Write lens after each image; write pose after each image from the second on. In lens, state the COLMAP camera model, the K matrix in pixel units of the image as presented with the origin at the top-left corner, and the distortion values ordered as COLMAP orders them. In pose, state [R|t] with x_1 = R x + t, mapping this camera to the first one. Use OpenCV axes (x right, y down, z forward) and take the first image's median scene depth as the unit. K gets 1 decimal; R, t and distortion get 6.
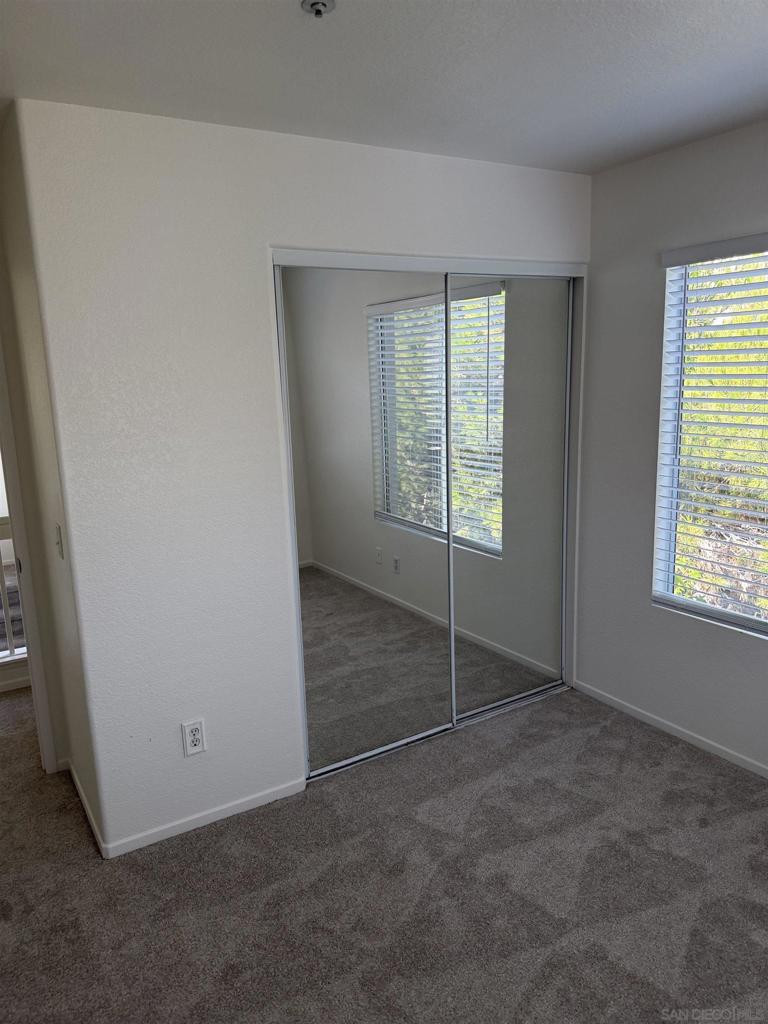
lens RADIAL K [[730.8, 0, 384.0], [0, 730.8, 512.0], [0, 0, 1]] dist [0.034085, -0.041341]
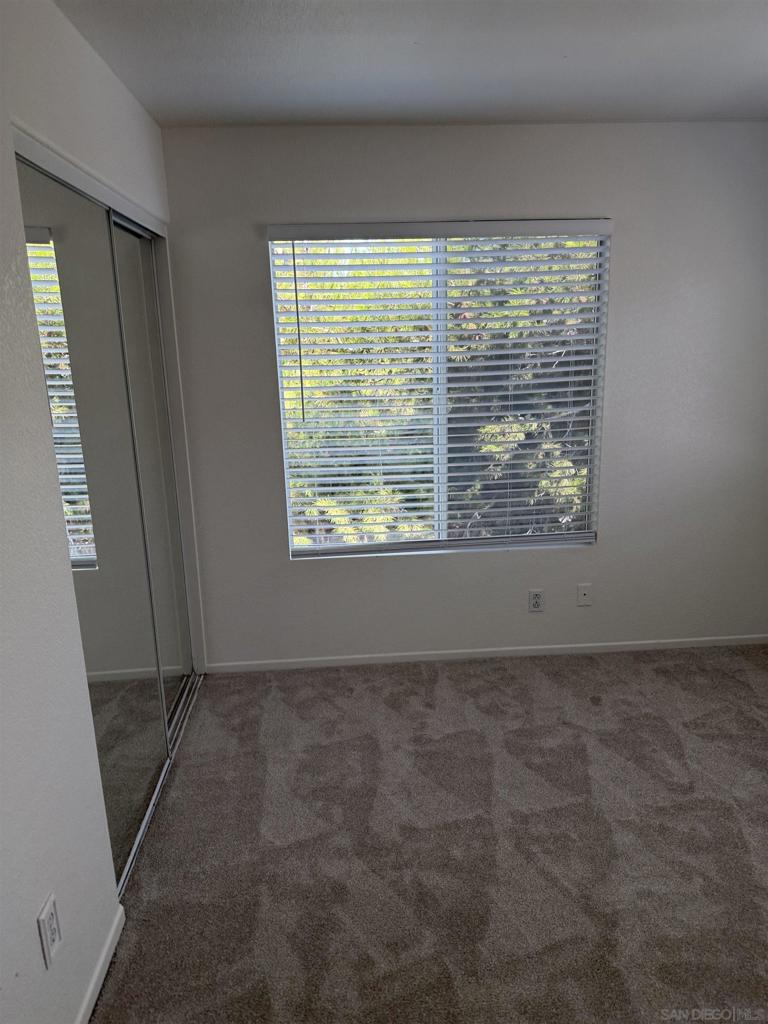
lens RADIAL K [[719.9, 0, 384.0], [0, 719.9, 512.0], [0, 0, 1]] dist [0.000313, -0.022643]
pose [[0.464066, -0.189174, 0.865365, -0.530018], [0.177321, 0.976994, 0.118486, -0.046911], [-0.867871, 0.098462, 0.486934, 0.410692]]
